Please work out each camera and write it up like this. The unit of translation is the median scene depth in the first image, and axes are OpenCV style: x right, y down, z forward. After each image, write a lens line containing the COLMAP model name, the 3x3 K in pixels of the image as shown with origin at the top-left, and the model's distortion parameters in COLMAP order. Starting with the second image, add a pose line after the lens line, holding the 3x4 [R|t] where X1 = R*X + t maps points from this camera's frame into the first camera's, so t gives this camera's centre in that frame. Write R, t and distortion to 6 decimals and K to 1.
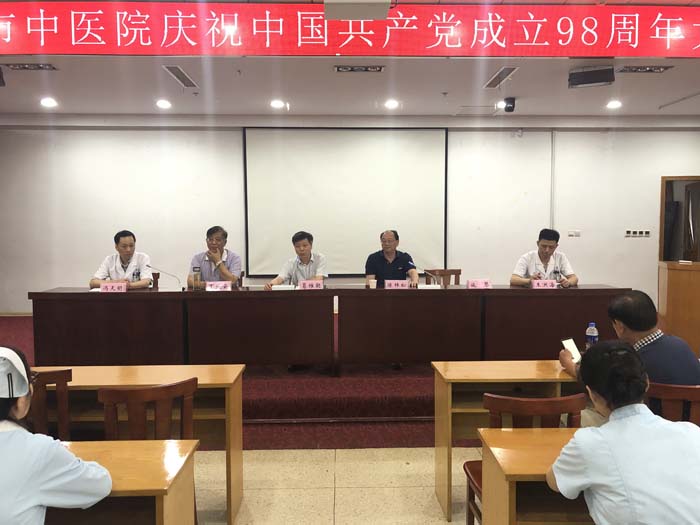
lens RADIAL K [[569.5, 0, 349.8], [0, 569.5, 268.5], [0, 0, 1]] dist [0.013094, 0.003354]
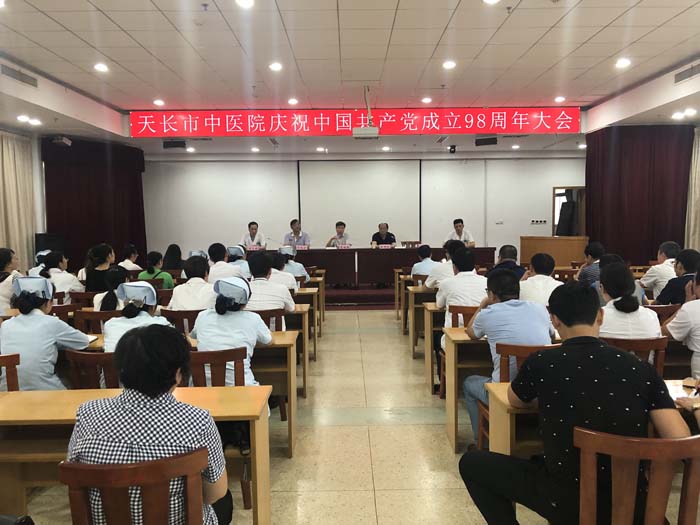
lens RADIAL K [[569.5, 0, 348.5], [0, 569.5, 257.4], [0, 0, 1]] dist [0.013094, 0.003354]
pose [[0.999732, -0.006899, -0.022117, -0.006772], [0.006718, 0.999944, -0.008230, 0.079049], [0.022172, 0.008079, 0.999722, -1.015926]]
